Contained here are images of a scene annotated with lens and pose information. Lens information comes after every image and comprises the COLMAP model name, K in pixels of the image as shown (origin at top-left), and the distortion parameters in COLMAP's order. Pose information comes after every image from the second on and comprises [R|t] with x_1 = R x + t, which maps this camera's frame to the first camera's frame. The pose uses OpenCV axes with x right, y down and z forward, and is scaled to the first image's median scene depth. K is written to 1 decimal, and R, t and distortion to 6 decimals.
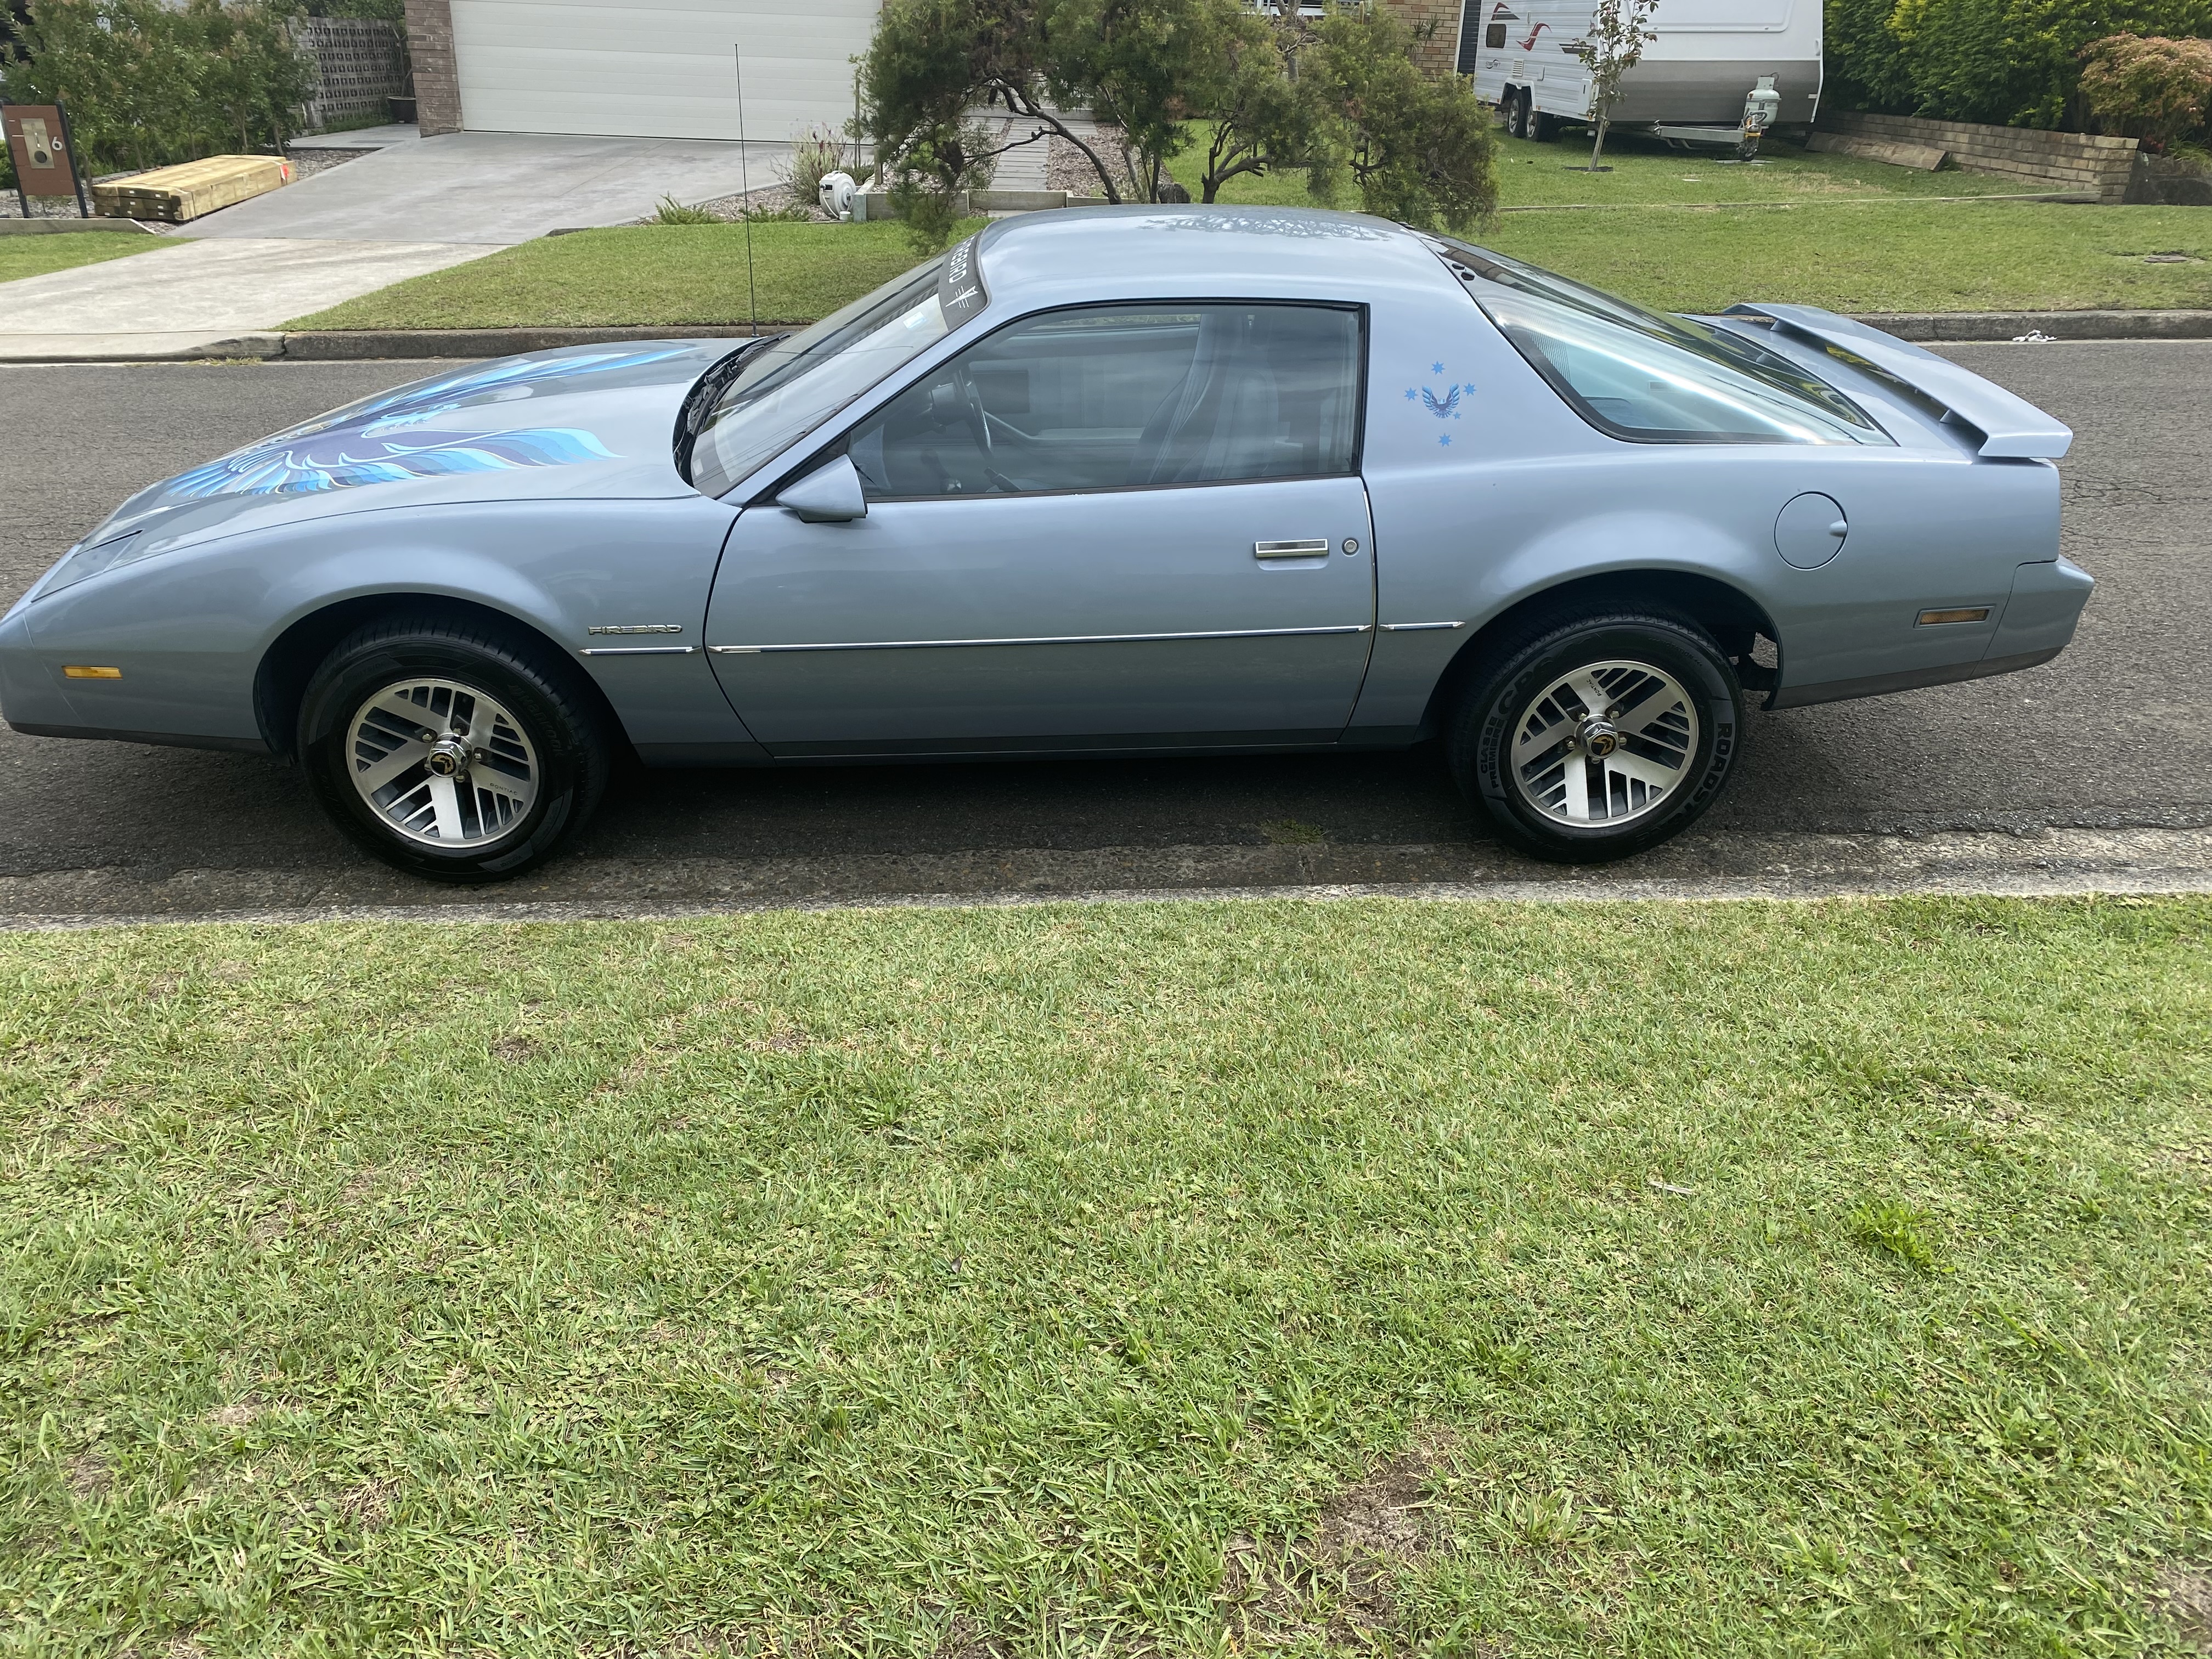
lens RADIAL K [[1626.6, 0, 1106.0], [0, 1626.6, 829.5], [0, 0, 1]] dist [0.024844, -0.009823]
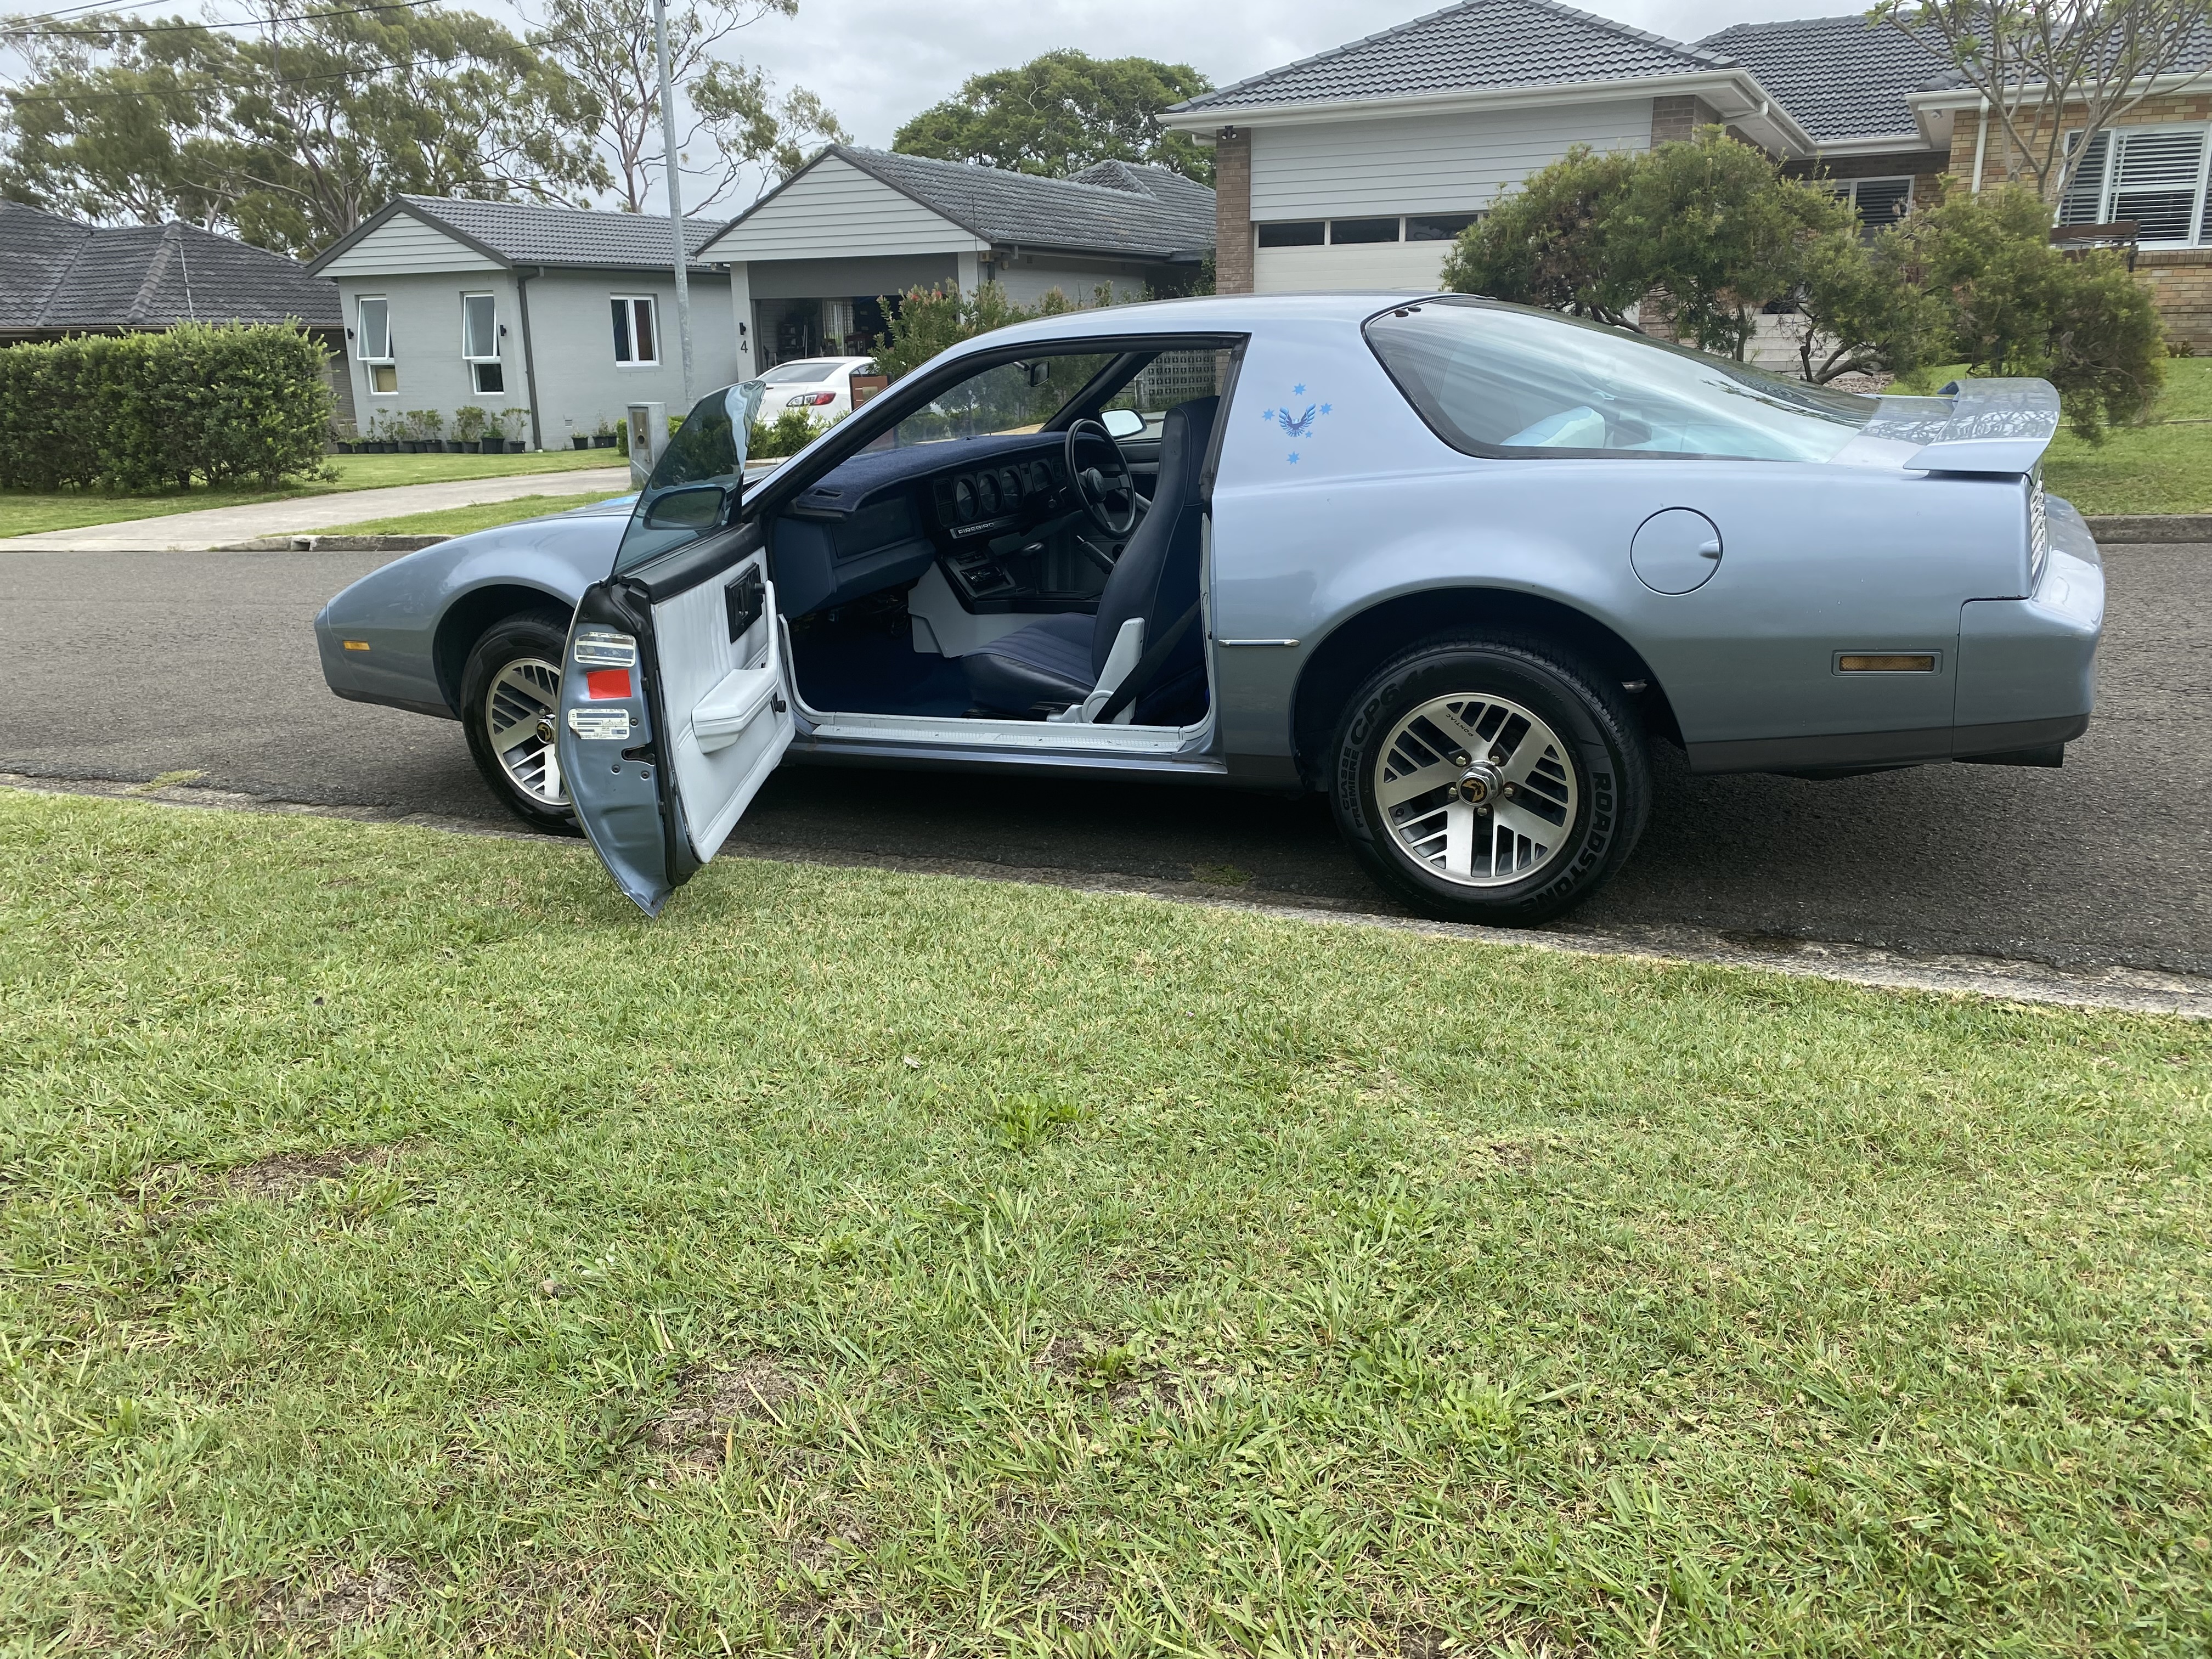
lens RADIAL K [[1626.6, 0, 1106.0], [0, 1626.6, 829.5], [0, 0, 1]] dist [0.024844, -0.009823]
pose [[0.878955, 0.086617, -0.468973, 0.555231], [-0.159991, 0.979935, -0.118867, 0.111061], [0.449267, 0.179510, 0.875177, 0.115545]]
